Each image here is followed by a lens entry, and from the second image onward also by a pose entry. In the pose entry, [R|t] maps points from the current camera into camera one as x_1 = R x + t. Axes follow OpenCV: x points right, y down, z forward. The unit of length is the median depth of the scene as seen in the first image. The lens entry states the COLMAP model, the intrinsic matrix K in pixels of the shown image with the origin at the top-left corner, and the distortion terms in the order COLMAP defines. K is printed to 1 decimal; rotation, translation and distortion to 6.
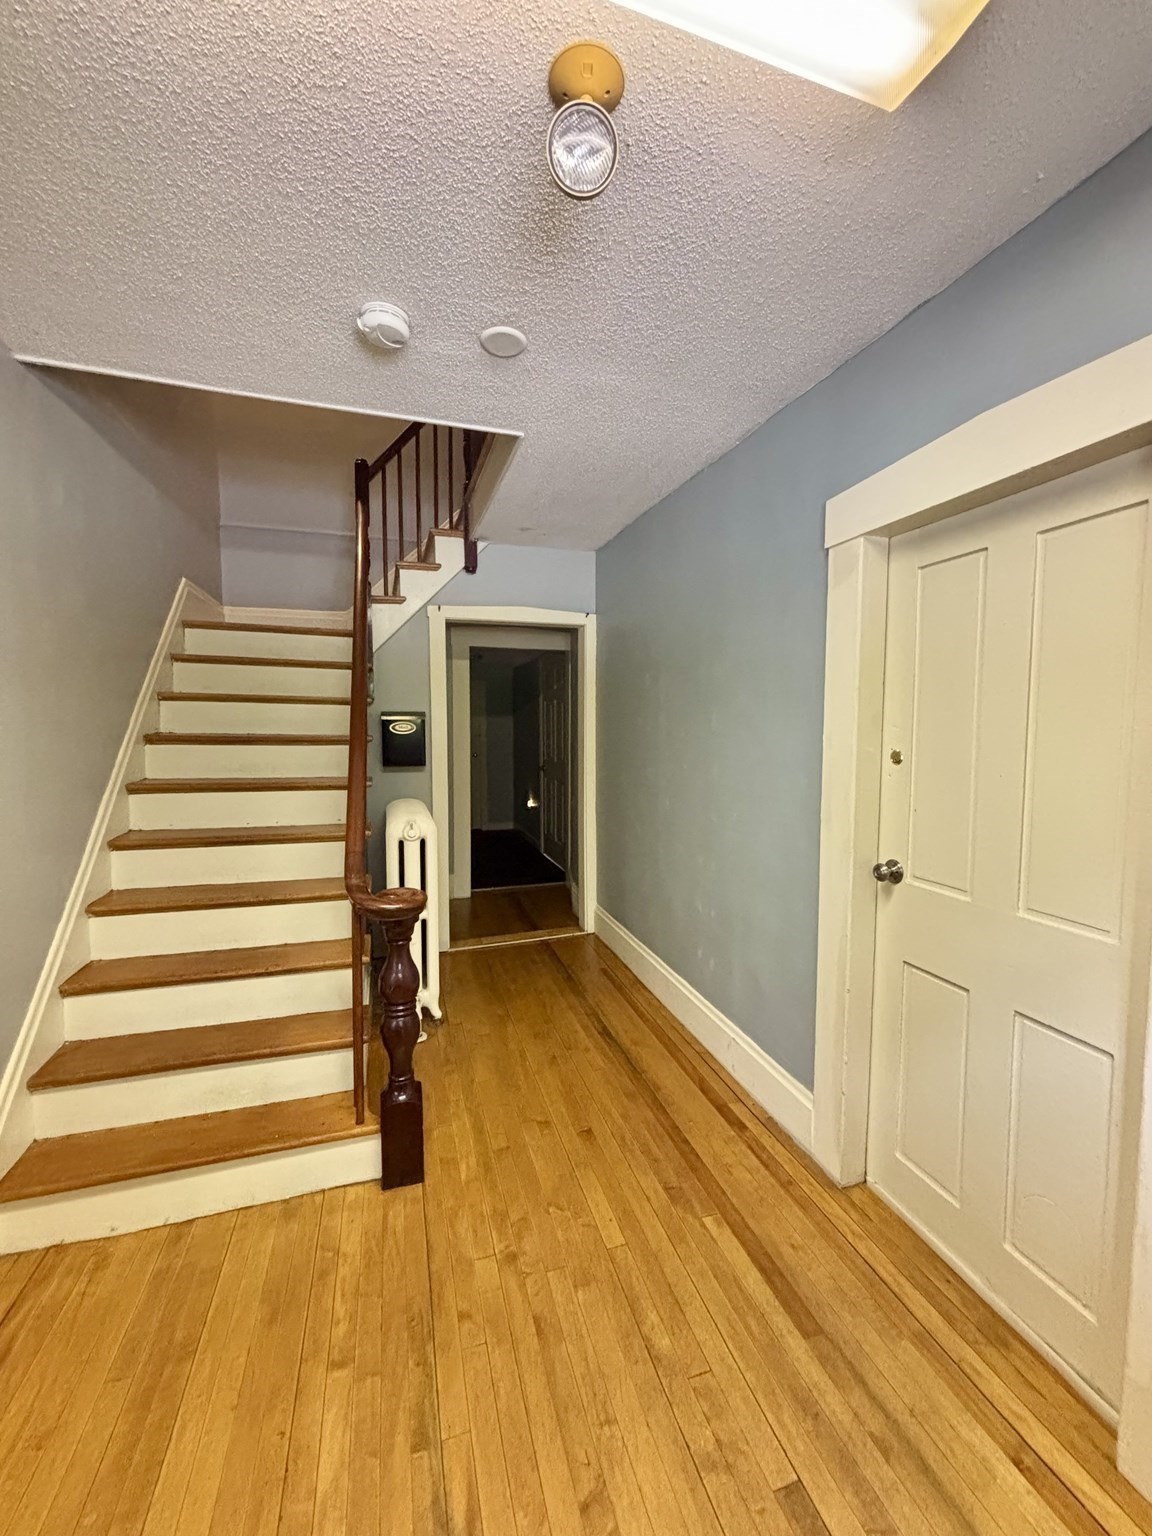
lens RADIAL K [[612.5, 0, 576.0], [0, 612.5, 768.0], [0, 0, 1]] dist [-0.001534, 0.003785]
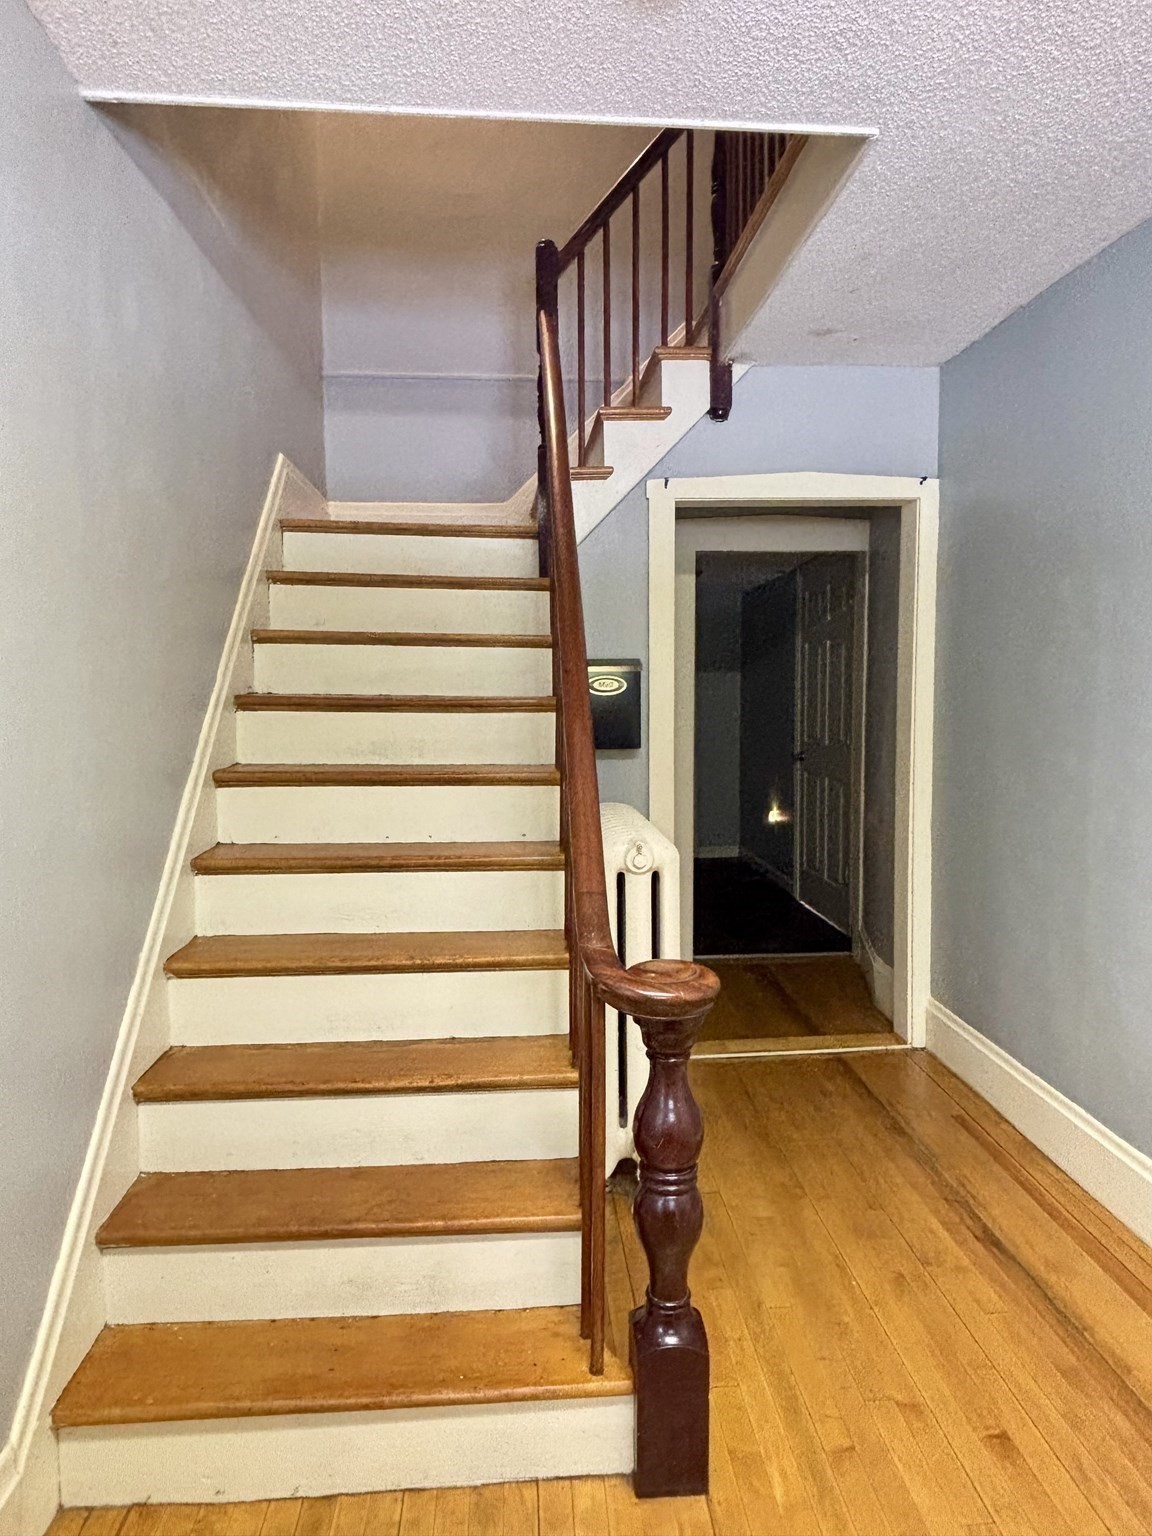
lens RADIAL K [[955.6, 0, 576.0], [0, 955.6, 768.0], [0, 0, 1]] dist [0.003500, -0.003228]
pose [[0.975847, 0.009274, -0.218258, -0.133549], [-0.007816, 0.999941, 0.007541, 0.011021], [0.218315, -0.005653, 0.975862, 0.098635]]
